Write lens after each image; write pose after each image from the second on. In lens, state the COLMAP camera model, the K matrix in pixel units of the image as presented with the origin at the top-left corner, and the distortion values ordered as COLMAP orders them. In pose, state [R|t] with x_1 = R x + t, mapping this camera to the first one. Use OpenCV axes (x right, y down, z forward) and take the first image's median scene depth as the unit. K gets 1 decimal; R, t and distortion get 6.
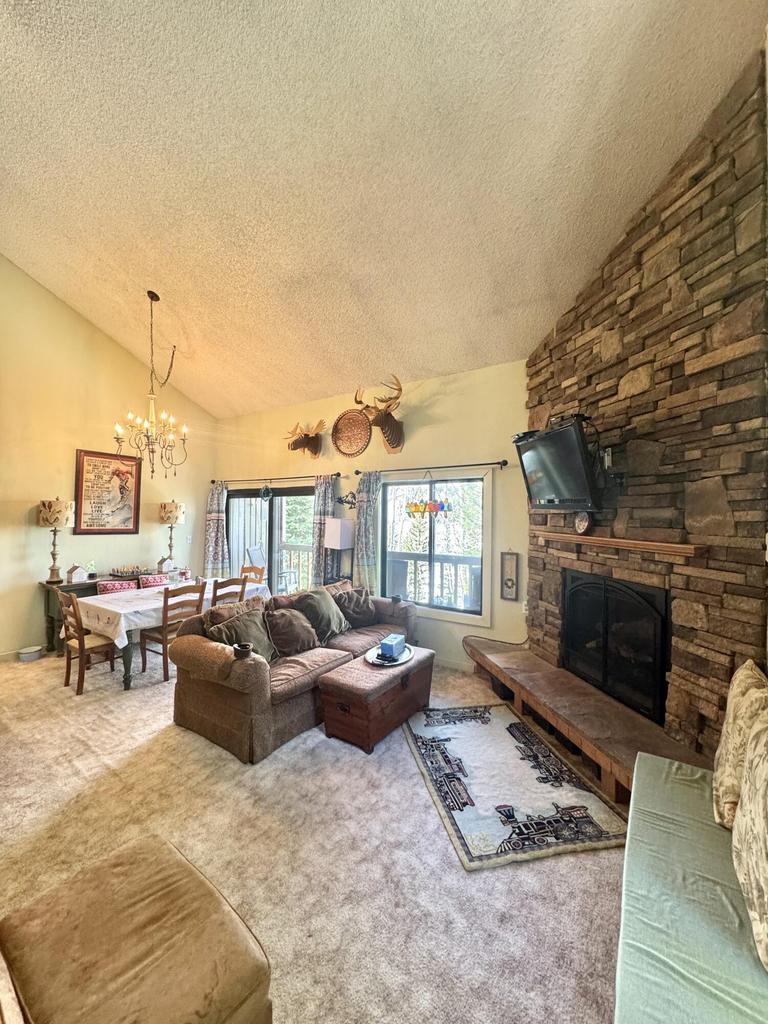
lens RADIAL K [[404.7, 0, 381.4], [0, 404.7, 511.3], [0, 0, 1]] dist [-0.000955, -0.000828]
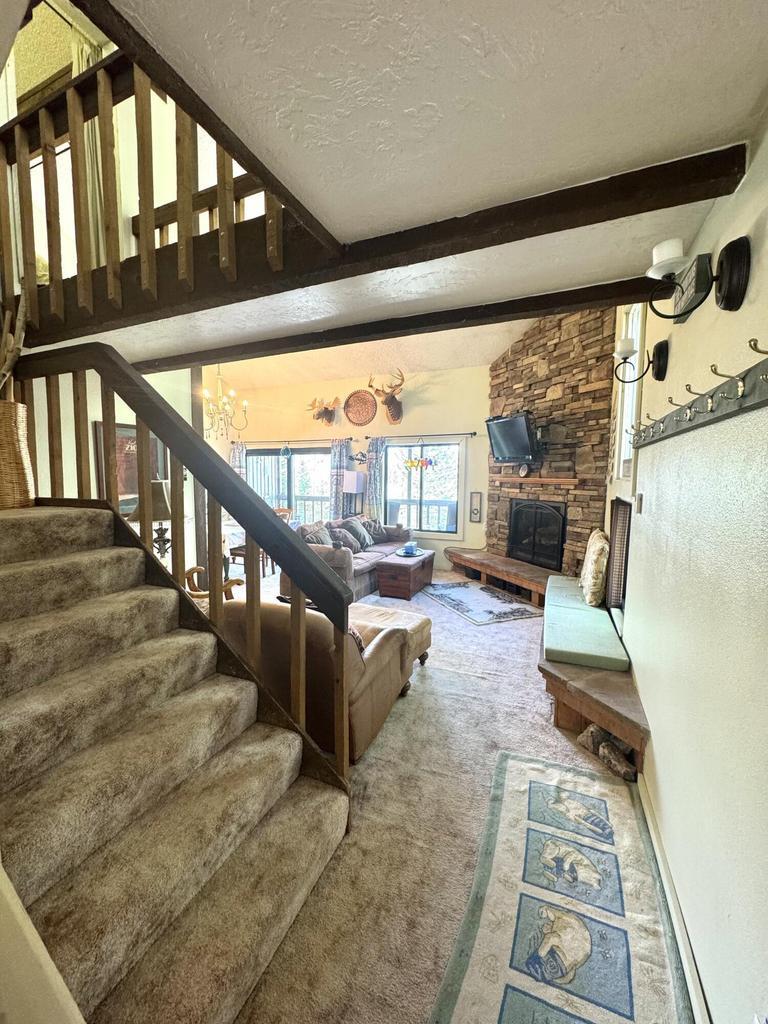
lens RADIAL K [[404.7, 0, 380.7], [0, 404.7, 510.6], [0, 0, 1]] dist [-0.000955, -0.000828]
pose [[0.984650, -0.014496, 0.173939, -0.381209], [-0.001444, 0.995835, 0.091167, 0.038576], [-0.174536, -0.090019, 0.980527, -0.565937]]
